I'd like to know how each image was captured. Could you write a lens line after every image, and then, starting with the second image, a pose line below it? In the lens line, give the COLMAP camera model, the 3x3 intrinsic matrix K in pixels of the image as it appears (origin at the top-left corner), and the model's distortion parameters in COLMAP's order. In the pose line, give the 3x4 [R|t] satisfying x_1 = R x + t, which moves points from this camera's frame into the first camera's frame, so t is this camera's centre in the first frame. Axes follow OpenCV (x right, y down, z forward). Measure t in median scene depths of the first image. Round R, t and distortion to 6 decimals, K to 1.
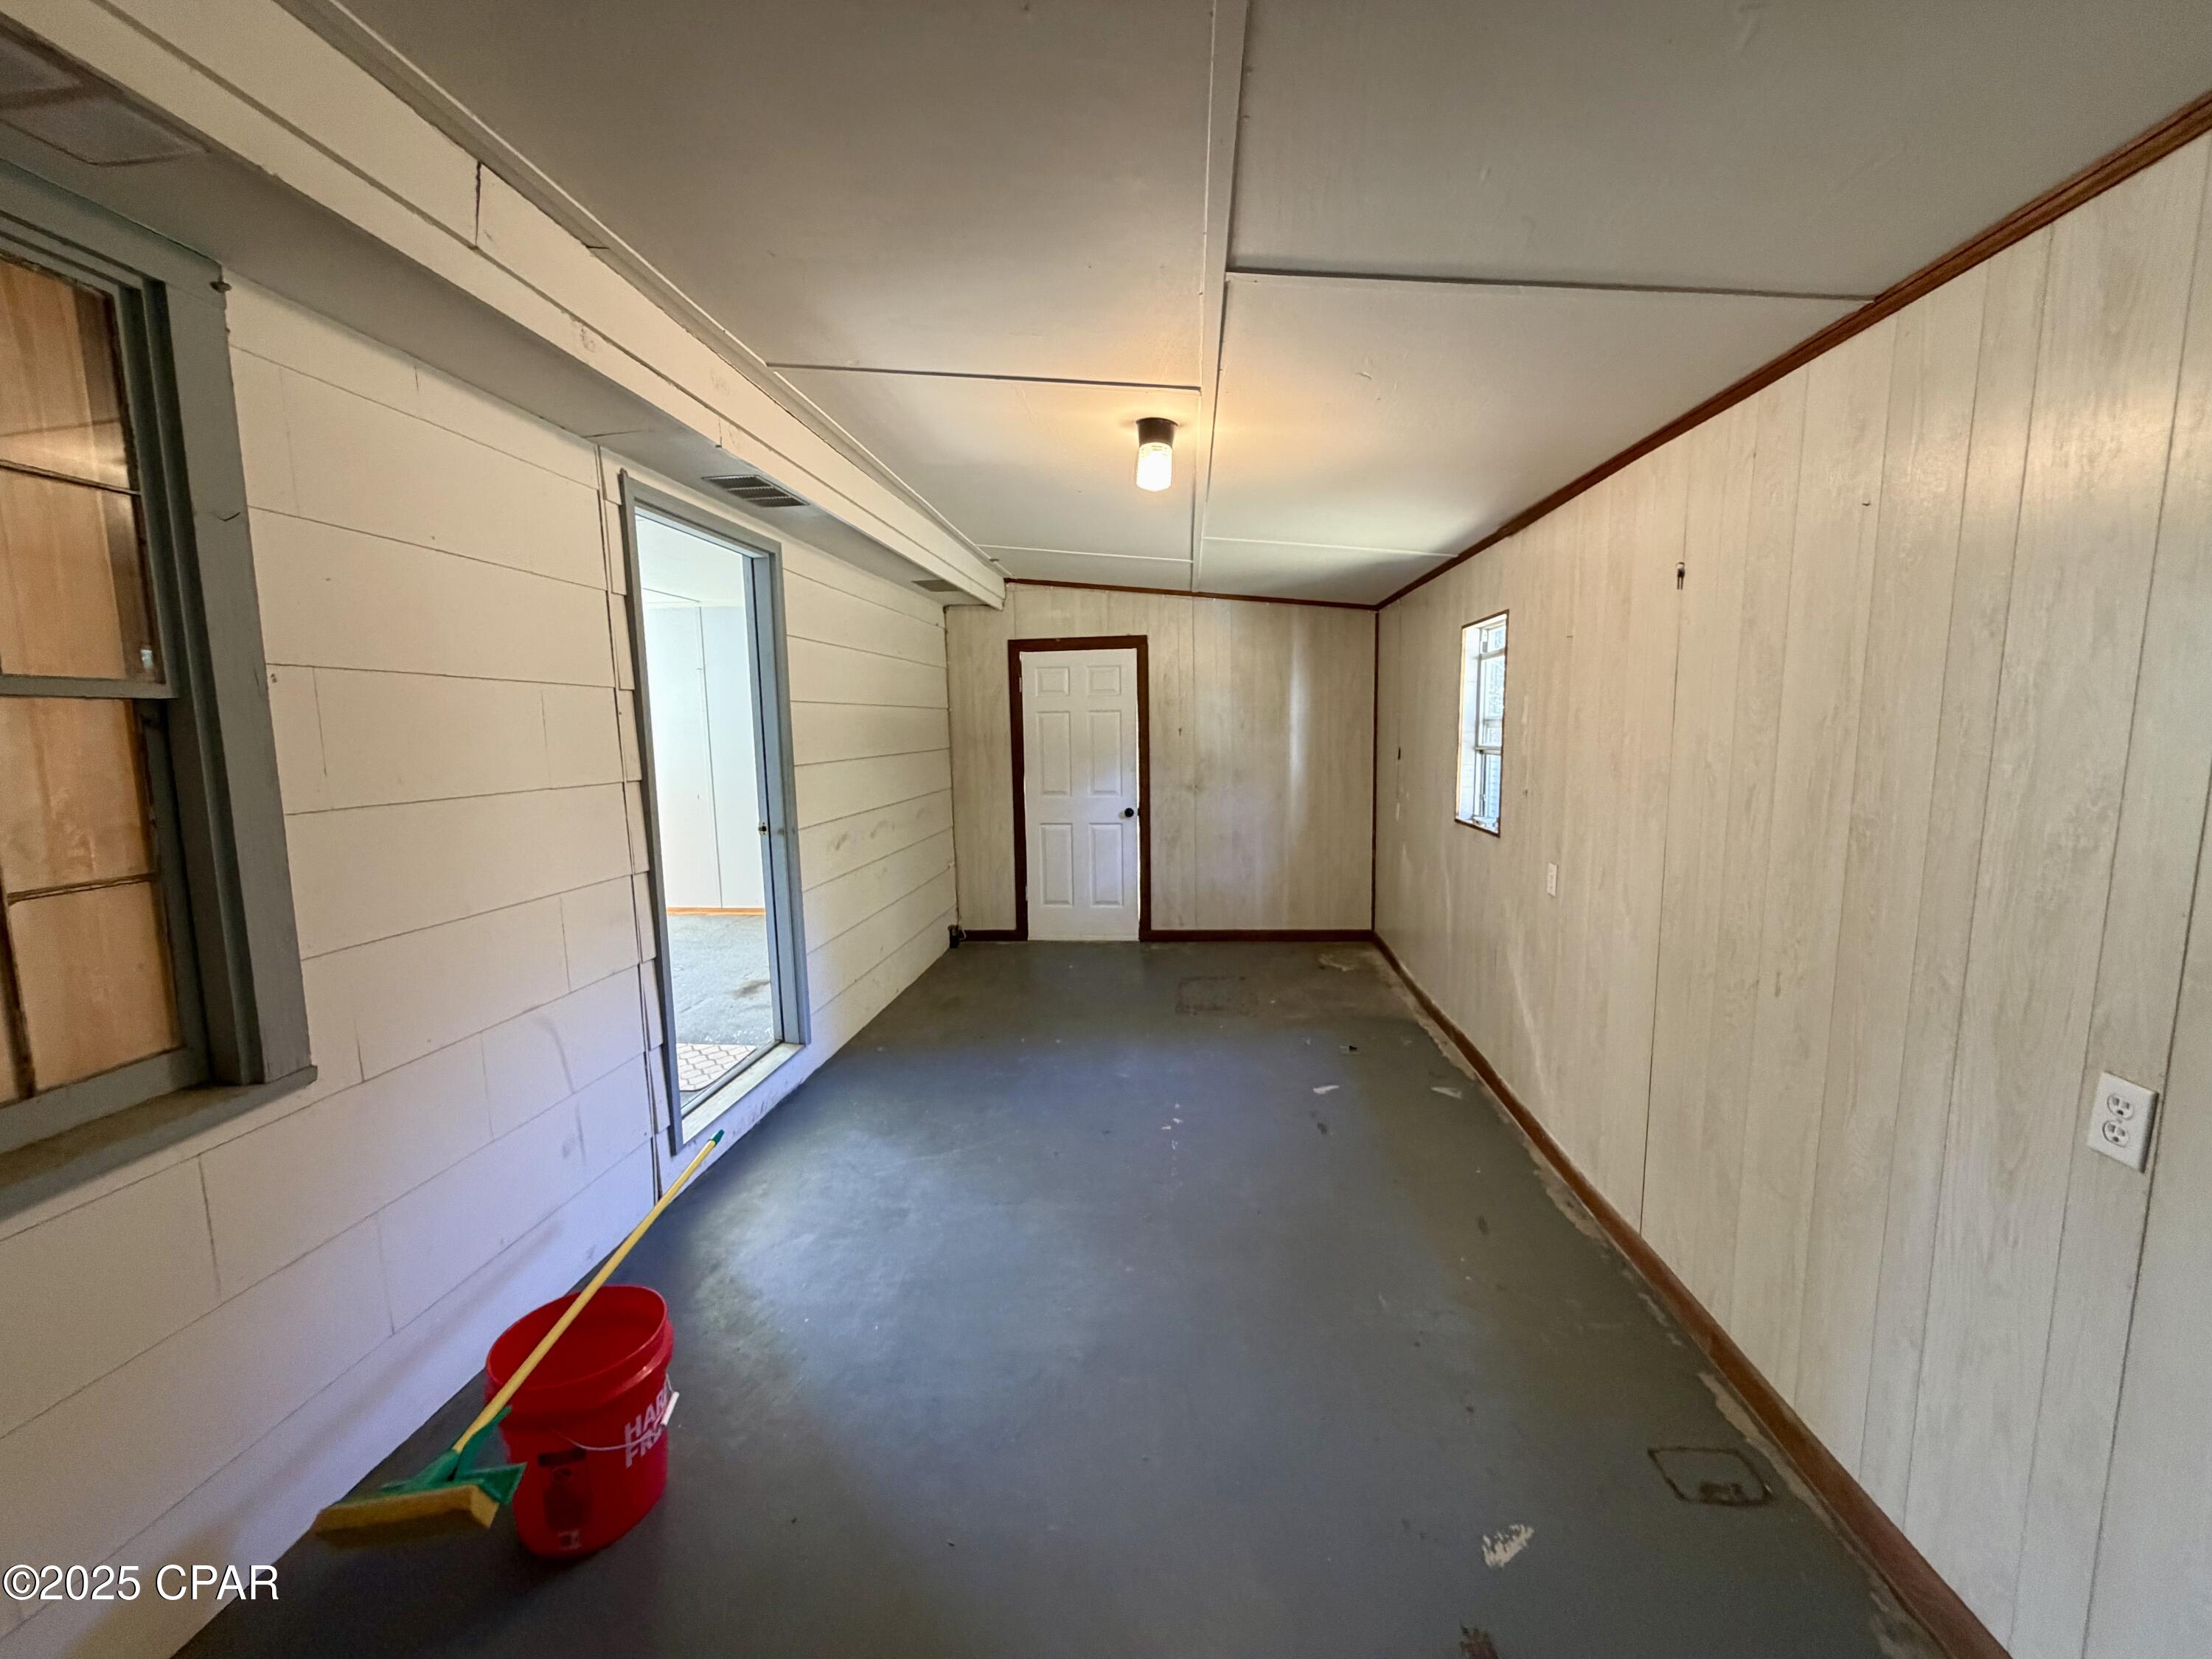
lens RADIAL K [[877.8, 0, 1104.5], [0, 877.8, 835.2], [0, 0, 1]] dist [-0.000291, -0.000208]
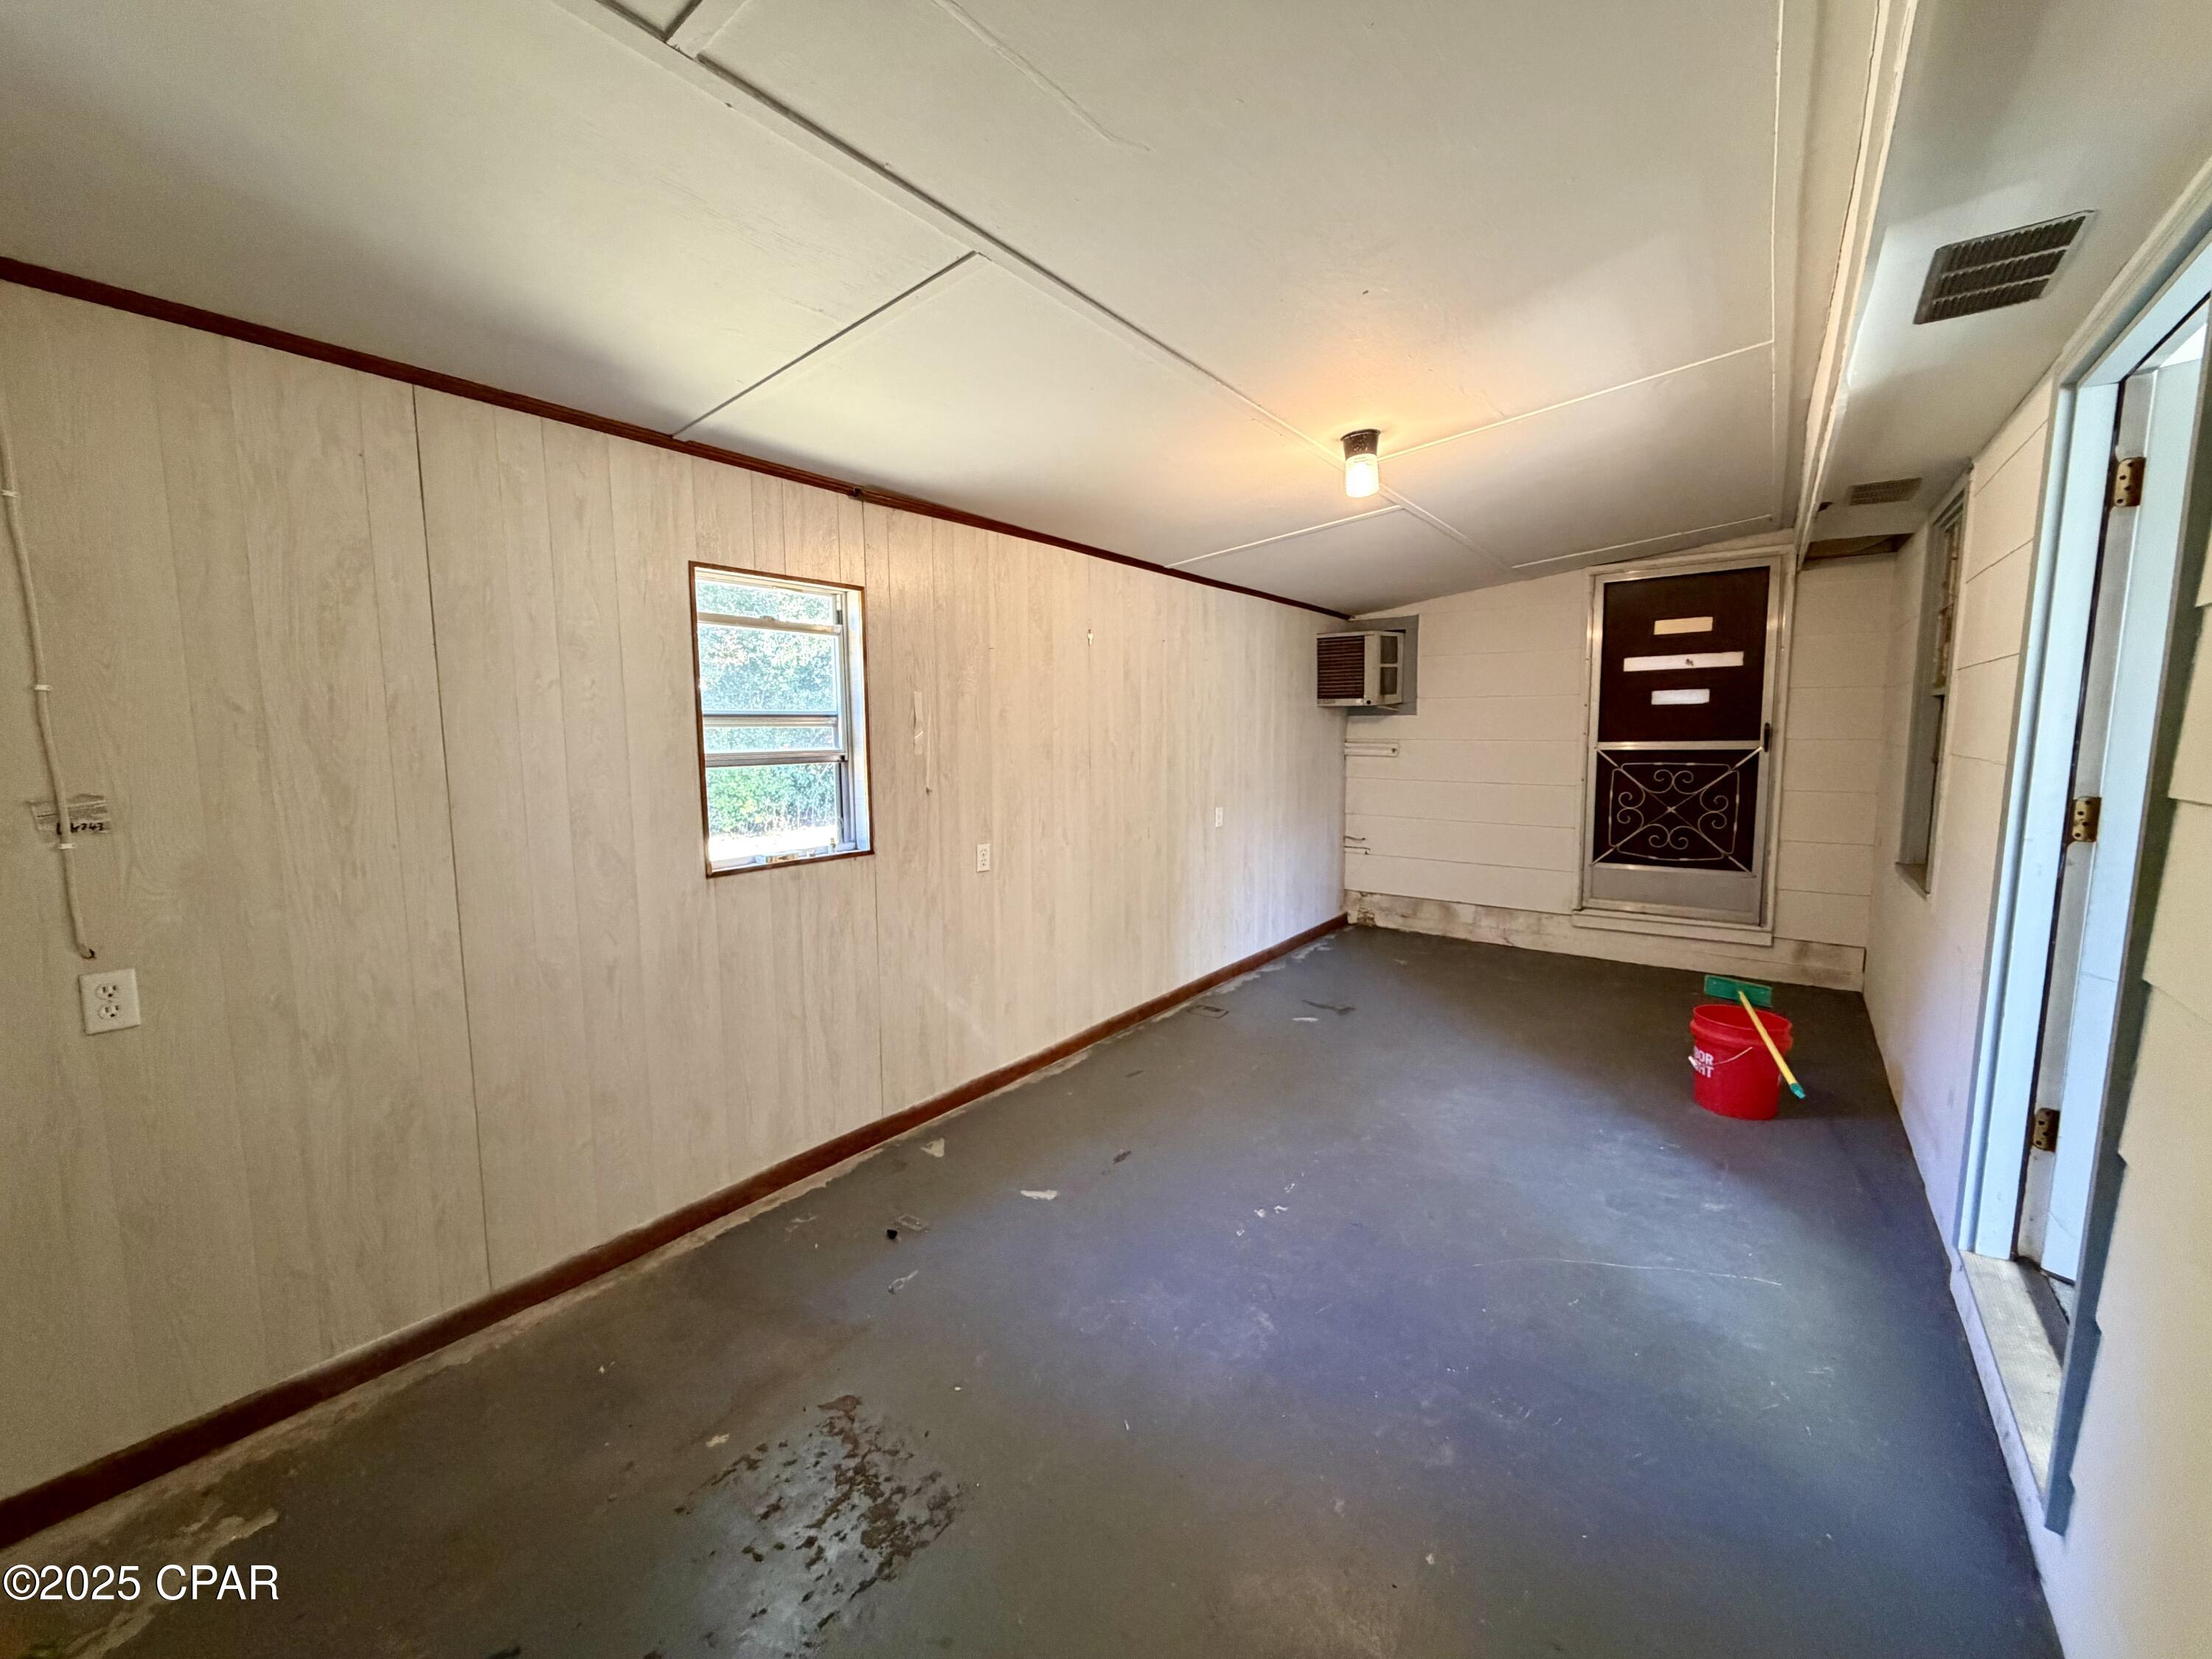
lens RADIAL K [[877.8, 0, 1104.5], [0, 877.8, 835.2], [0, 0, 1]] dist [-0.000291, -0.000208]
pose [[-0.853140, -0.044623, 0.519770, -0.254198], [0.081636, 0.972641, 0.217499, -0.250063], [-0.515255, 0.227989, -0.826156, 2.166129]]
